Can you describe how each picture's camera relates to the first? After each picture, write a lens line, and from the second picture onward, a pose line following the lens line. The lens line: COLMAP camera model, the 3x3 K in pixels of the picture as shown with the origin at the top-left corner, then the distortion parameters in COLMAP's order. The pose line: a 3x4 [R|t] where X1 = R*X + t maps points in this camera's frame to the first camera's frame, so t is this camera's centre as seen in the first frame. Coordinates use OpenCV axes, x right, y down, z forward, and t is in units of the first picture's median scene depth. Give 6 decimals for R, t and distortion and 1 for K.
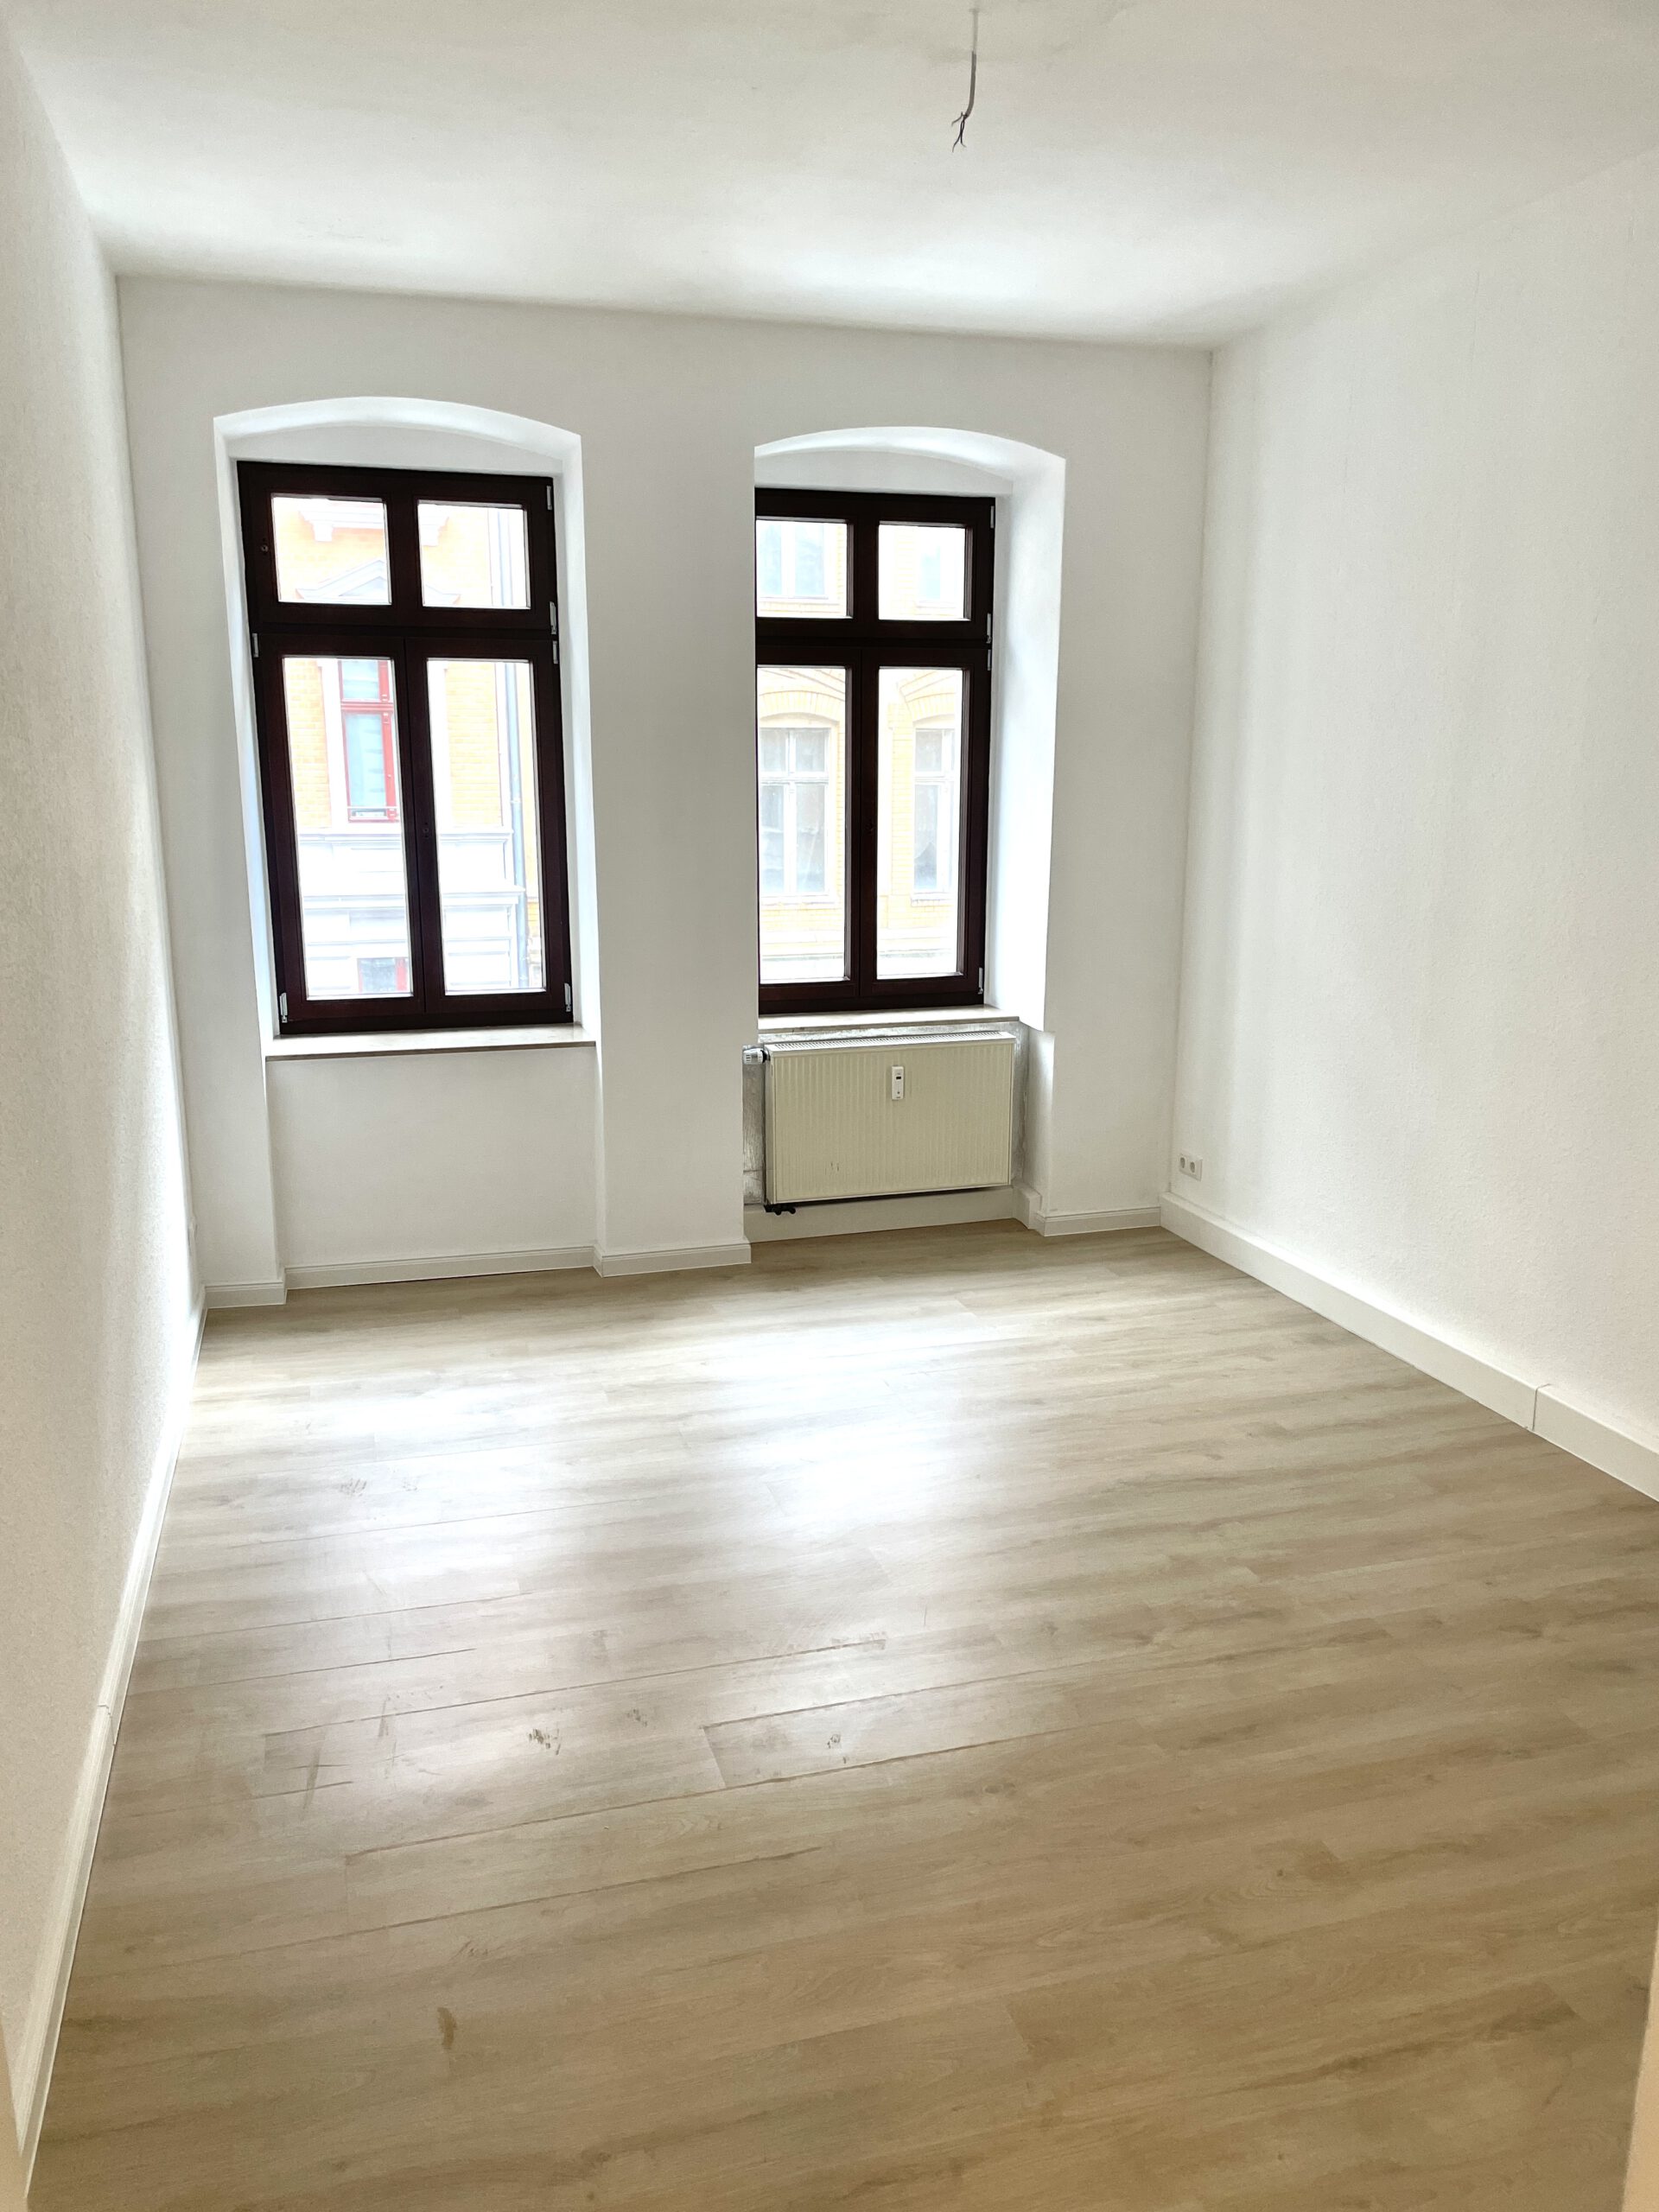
lens RADIAL K [[1669.9, 0, 813.8], [0, 1669.9, 1128.5], [0, 0, 1]] dist [0.032732, -0.042215]
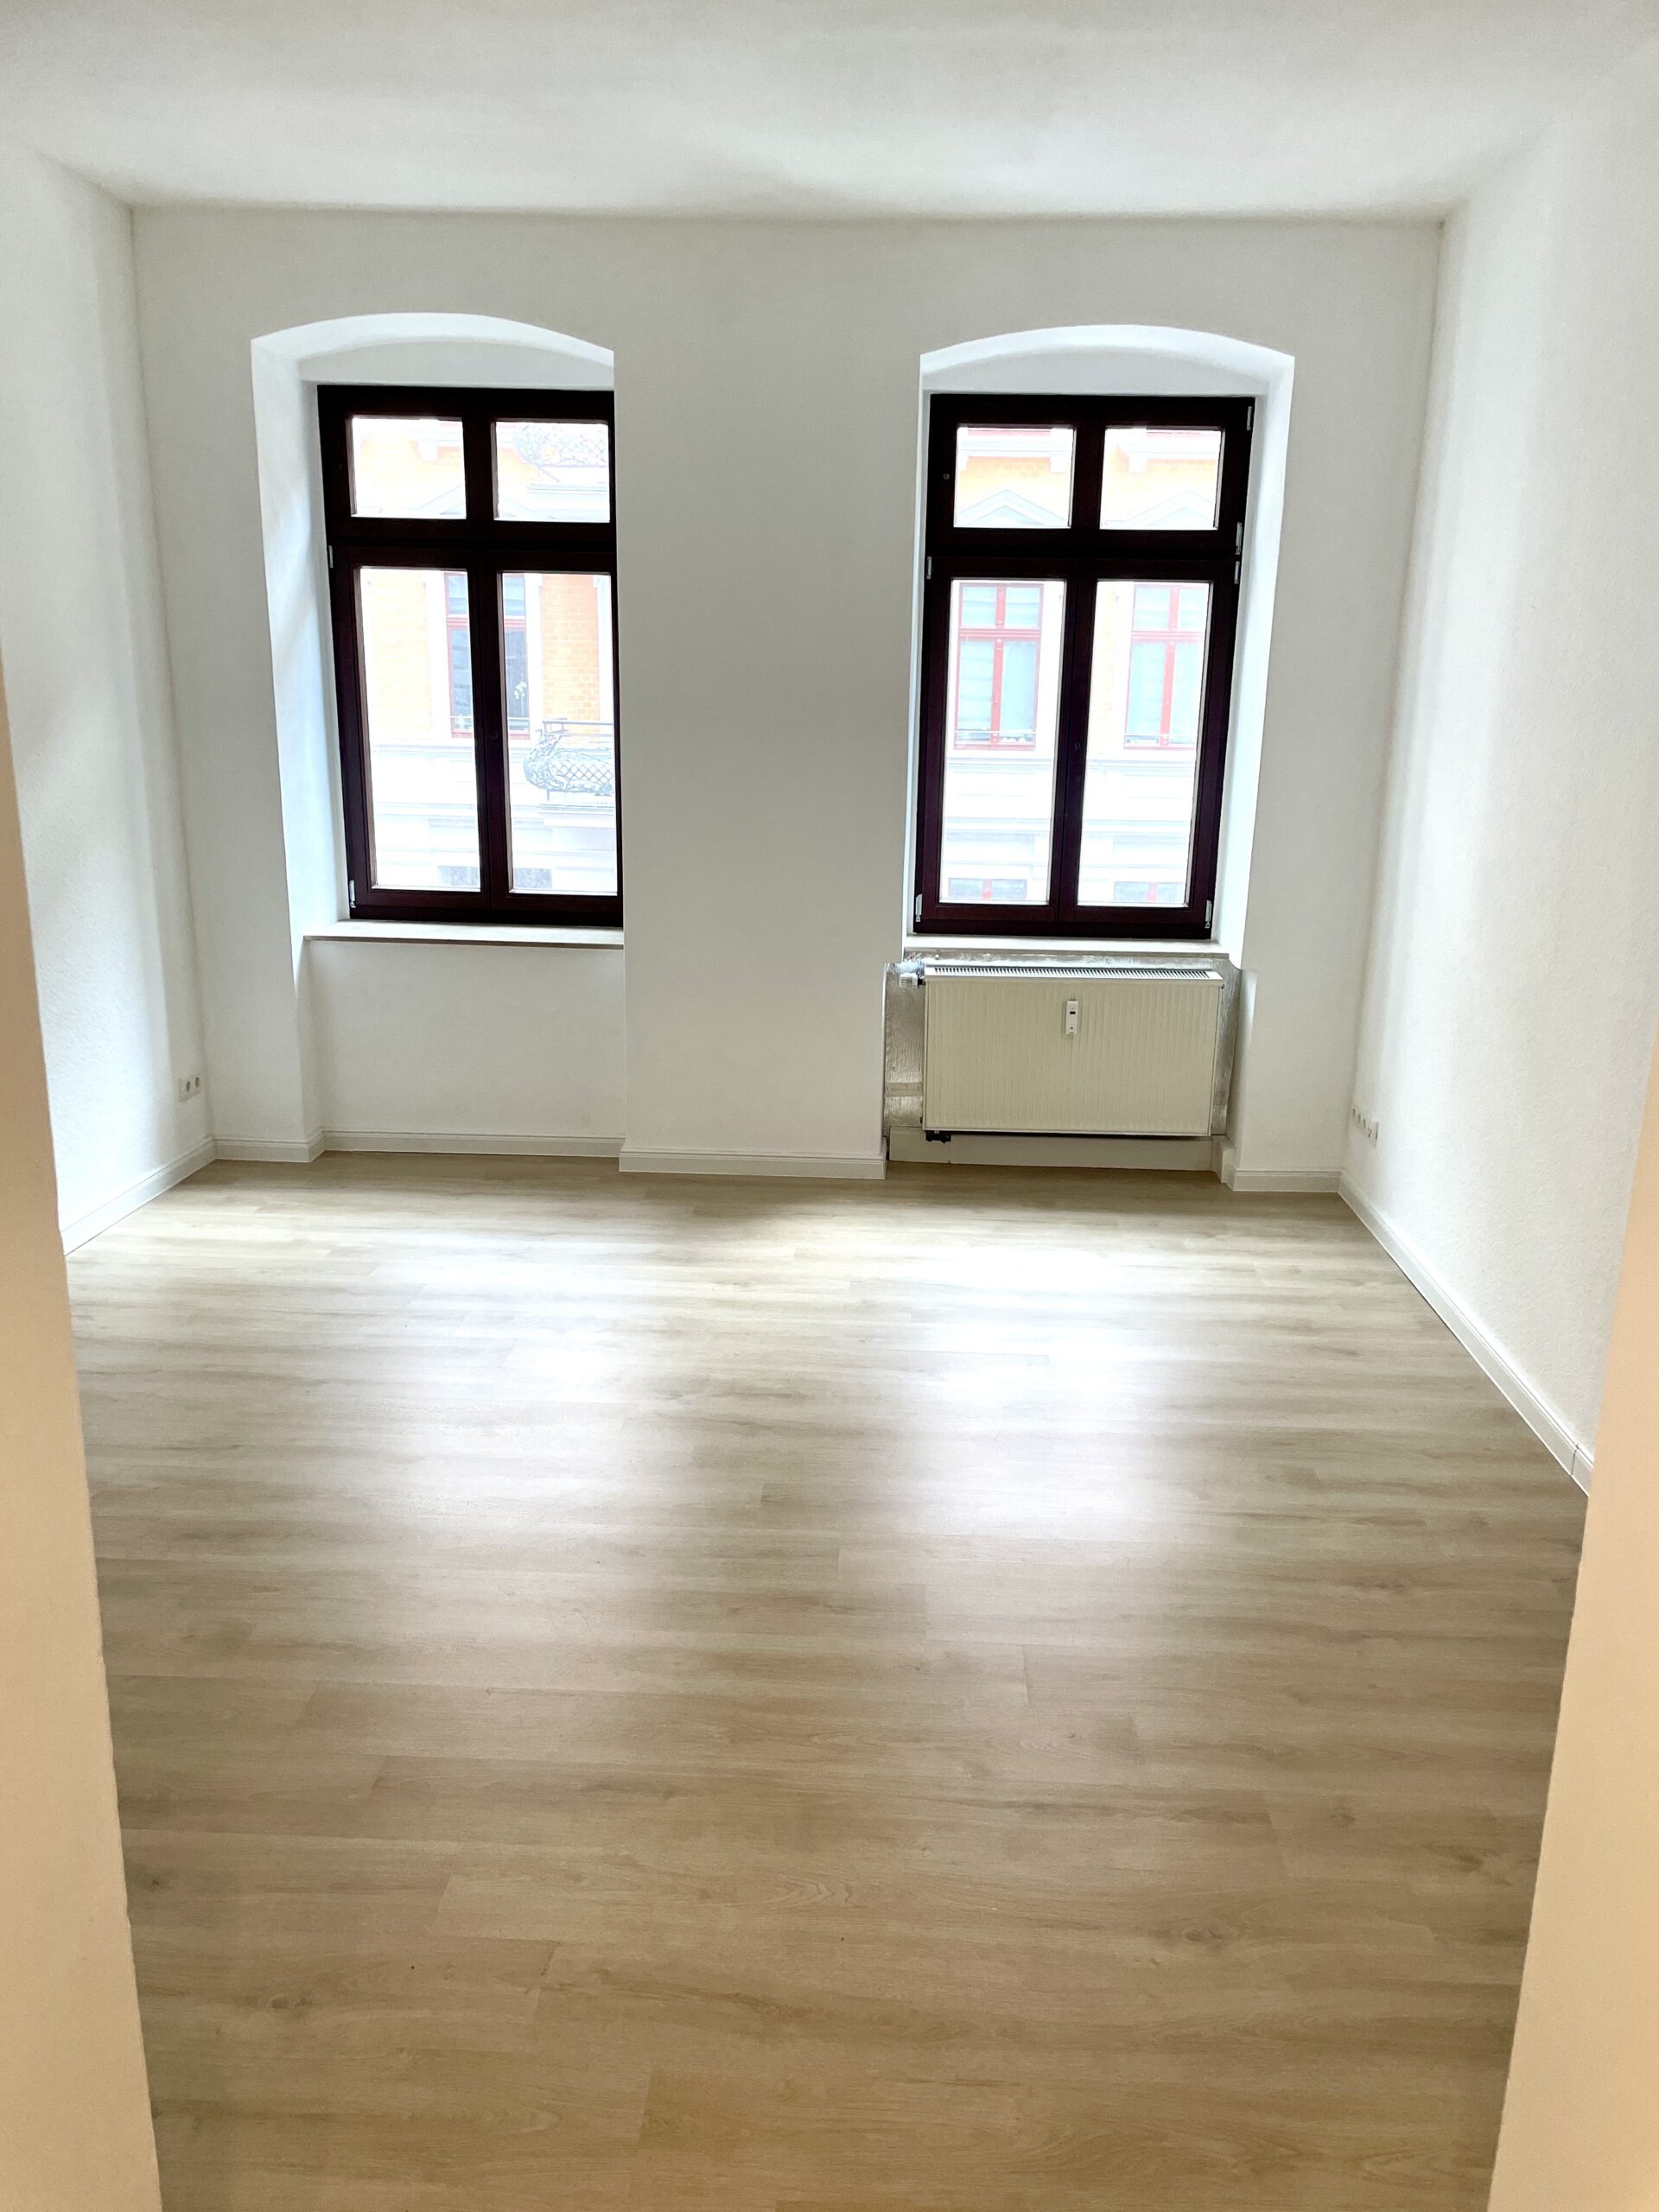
lens RADIAL K [[1669.9, 0, 885.8], [0, 1669.9, 1115.1], [0, 0, 1]] dist [0.032732, -0.042215]
pose [[0.944061, 0.098222, -0.314803, 0.267279], [-0.087238, 0.994990, 0.048832, -0.008775], [0.318023, -0.018638, 0.947900, 0.051783]]
